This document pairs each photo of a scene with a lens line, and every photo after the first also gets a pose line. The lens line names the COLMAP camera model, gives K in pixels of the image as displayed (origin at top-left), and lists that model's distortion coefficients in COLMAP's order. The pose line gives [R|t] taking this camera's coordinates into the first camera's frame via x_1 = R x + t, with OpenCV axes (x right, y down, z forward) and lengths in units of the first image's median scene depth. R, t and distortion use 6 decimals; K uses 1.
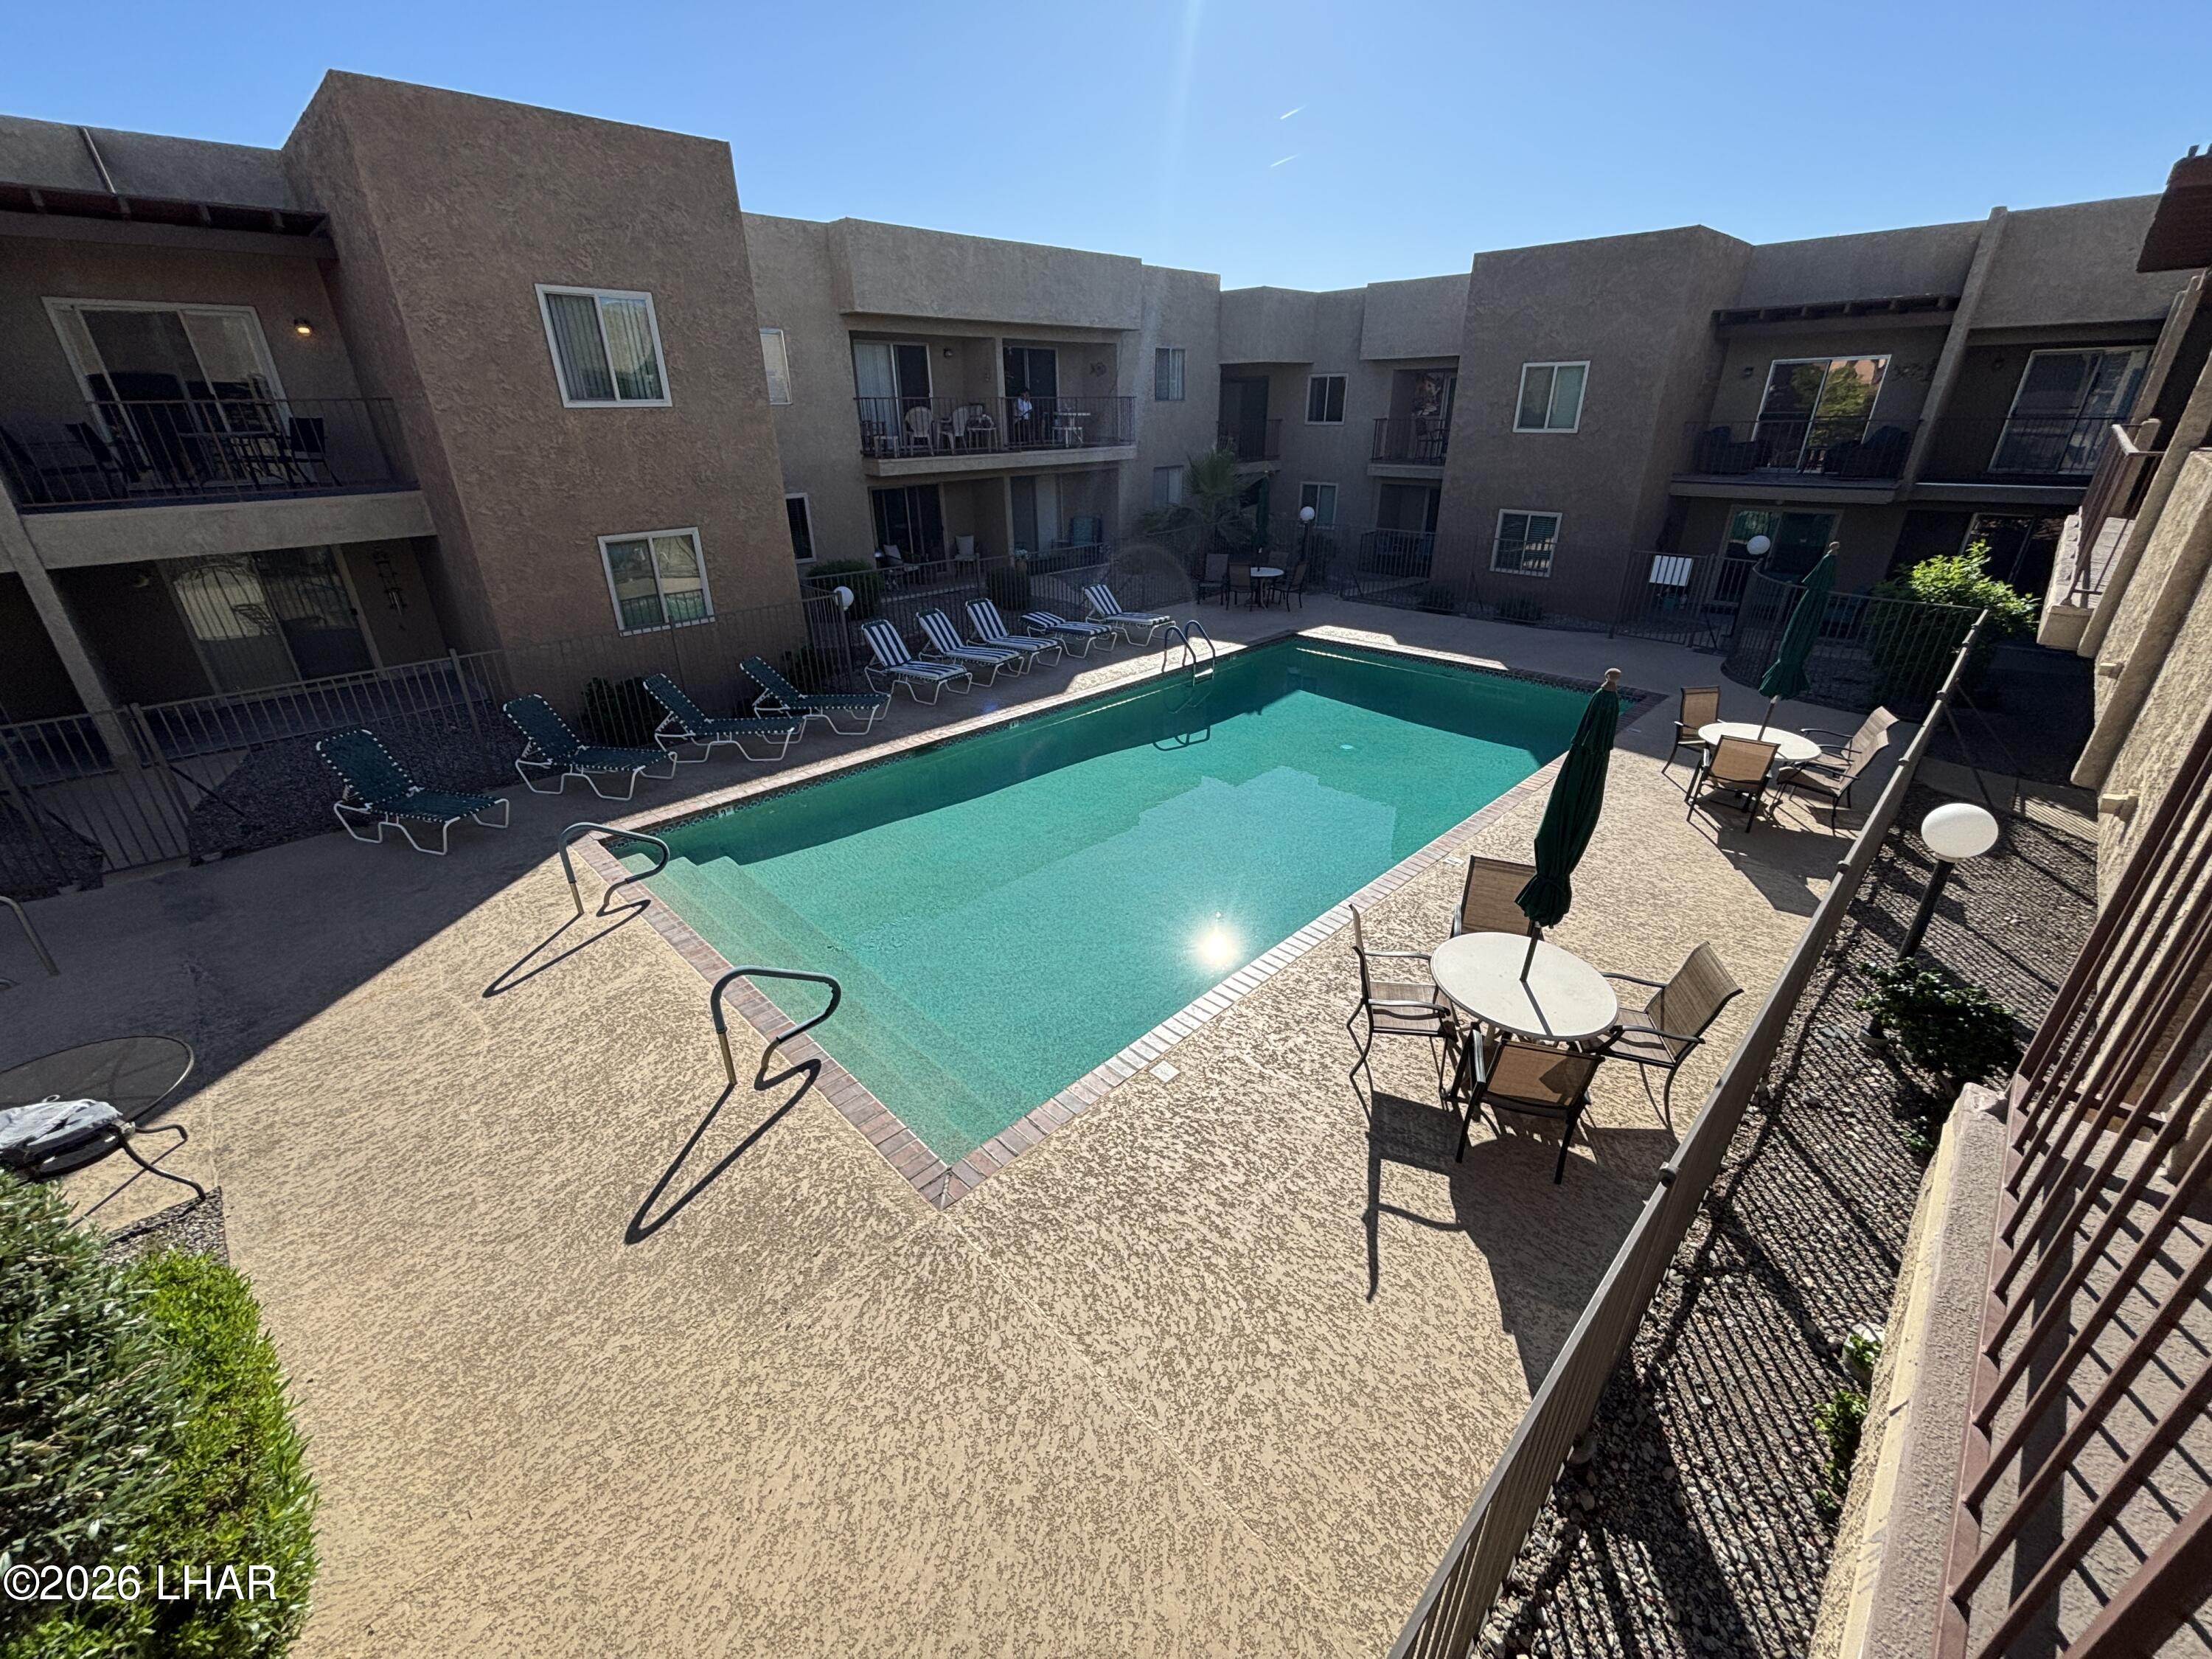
lens RADIAL K [[896.0, 0, 1100.2], [0, 896.0, 826.9], [0, 0, 1]] dist [0.000386, 0.000738]
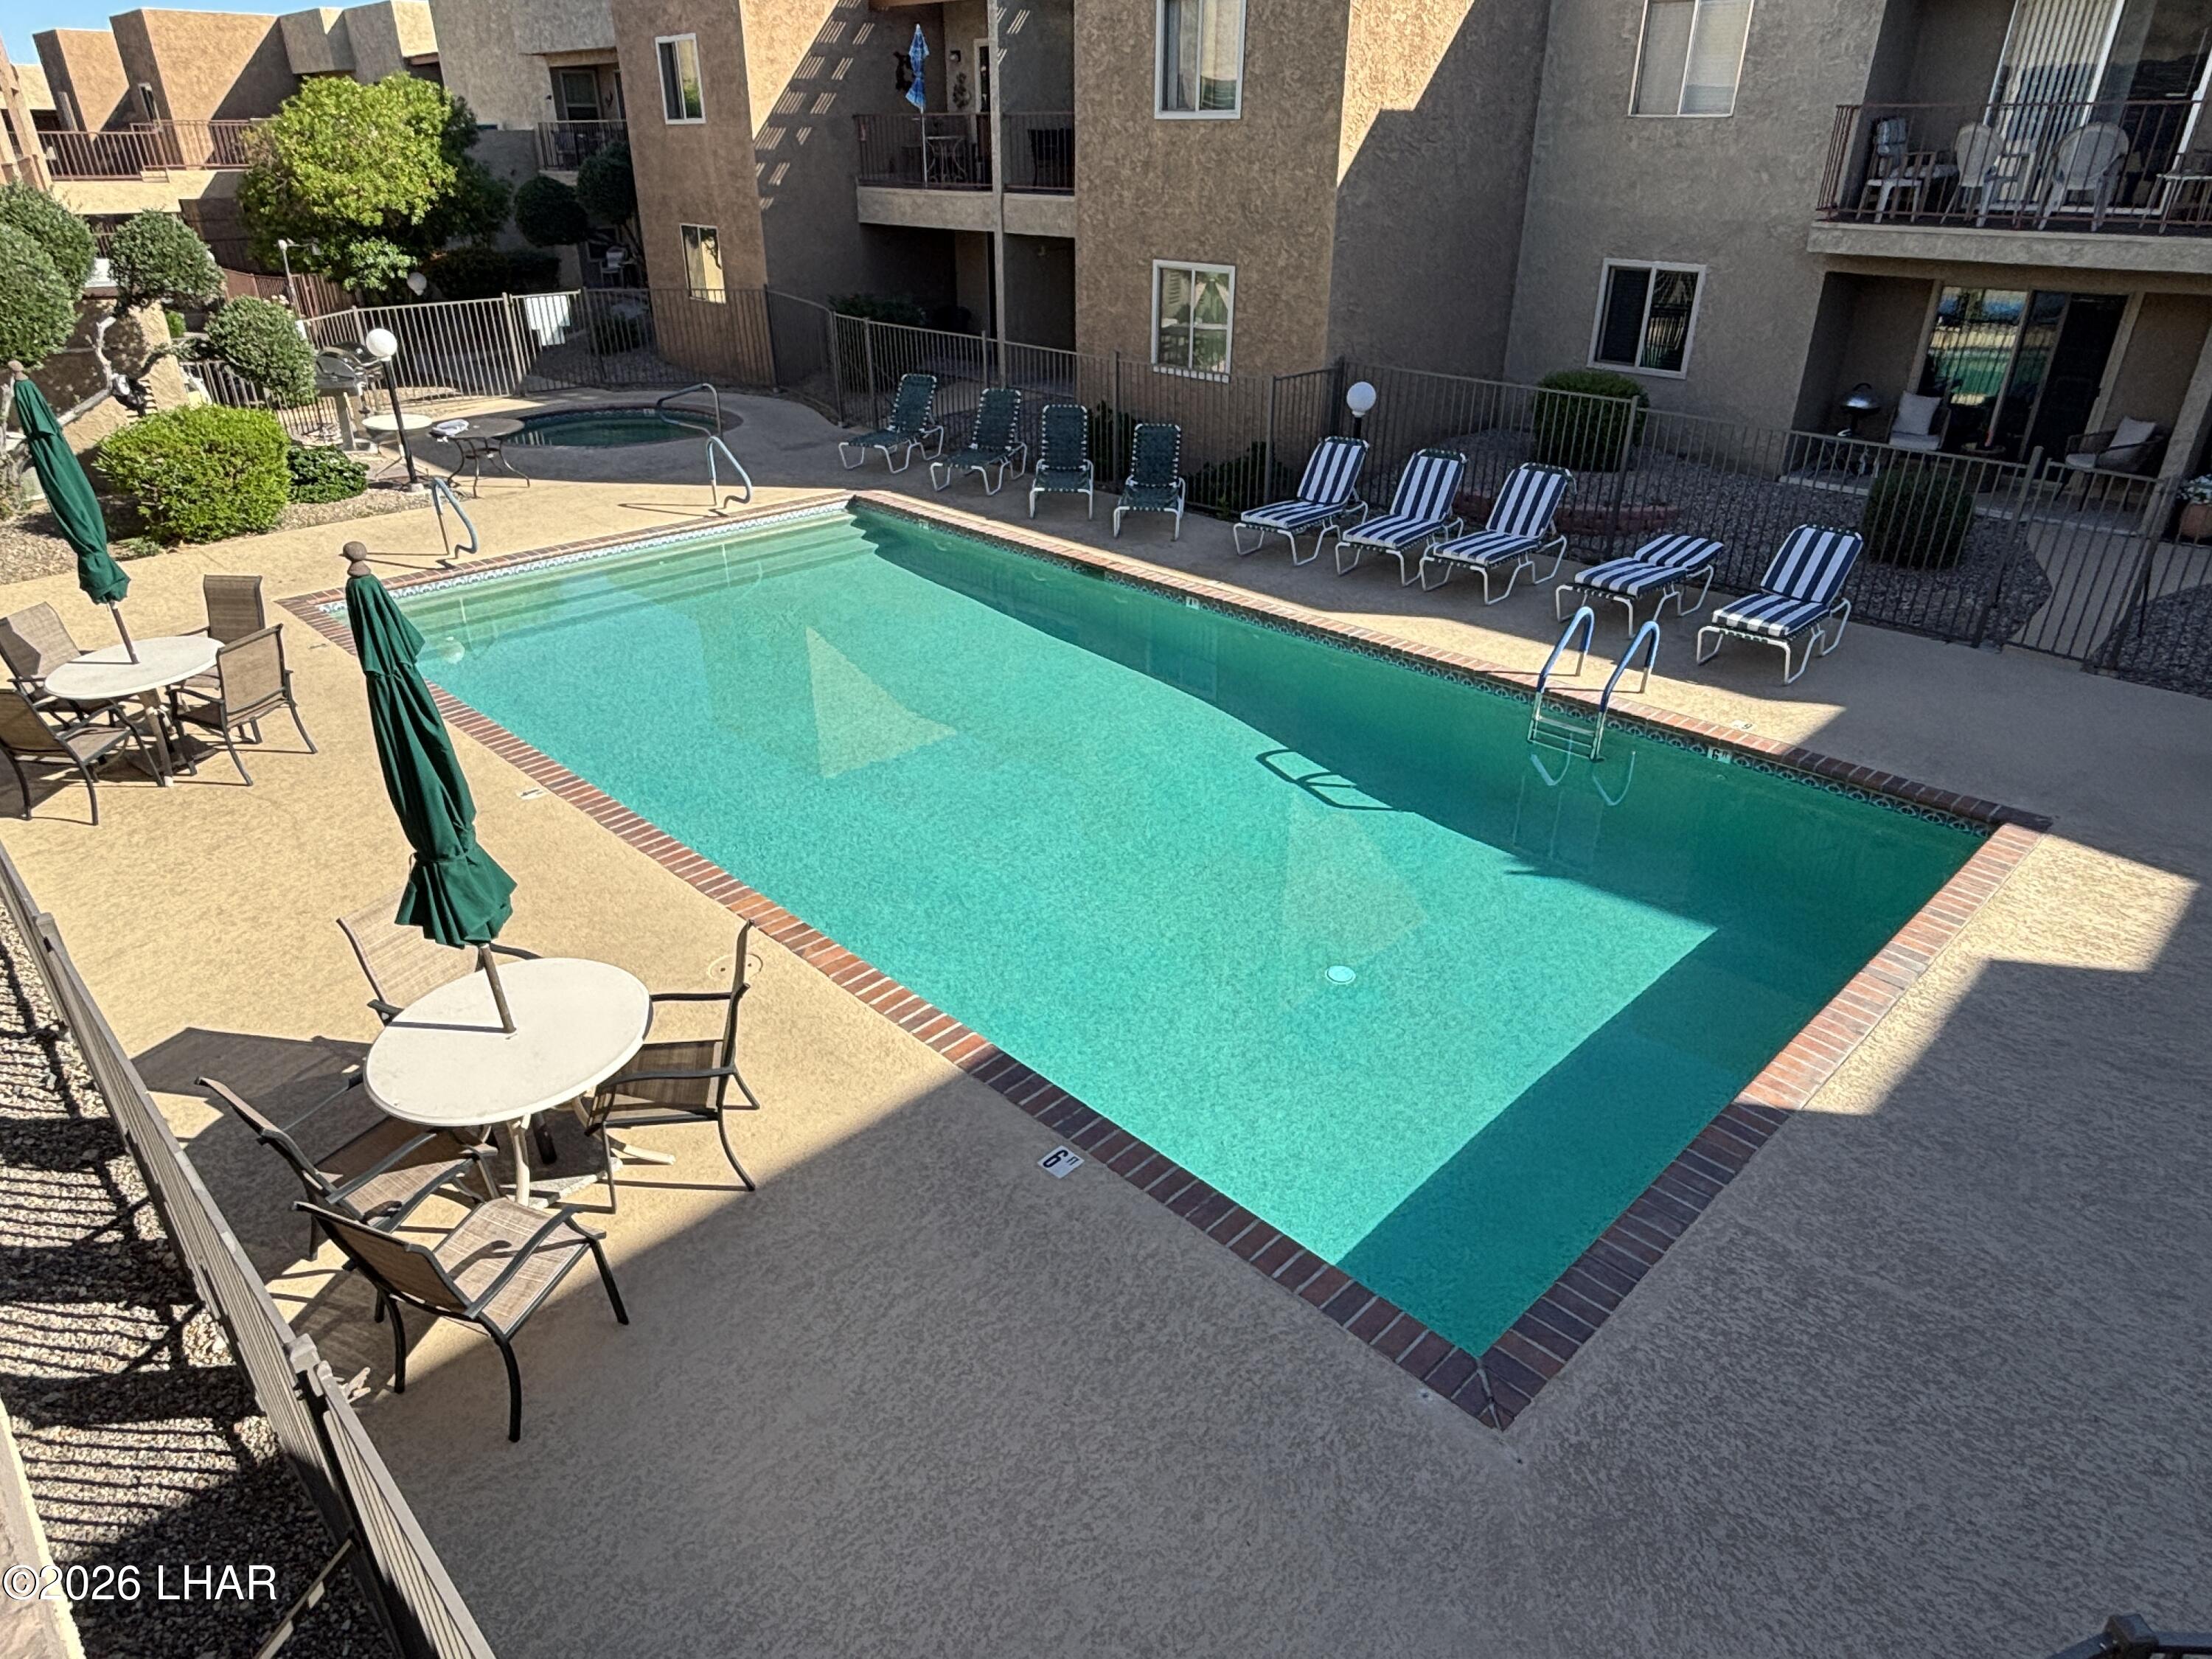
lens RADIAL K [[1358.6, 0, 1097.4], [0, 1358.6, 836.2], [0, 0, 1]] dist [0.018486, 0.000368]
pose [[-0.010563, 0.469308, -0.882971, 1.053011], [-0.417872, 0.800148, 0.430285, -0.452189], [0.908444, 0.373515, 0.187659, 0.945201]]
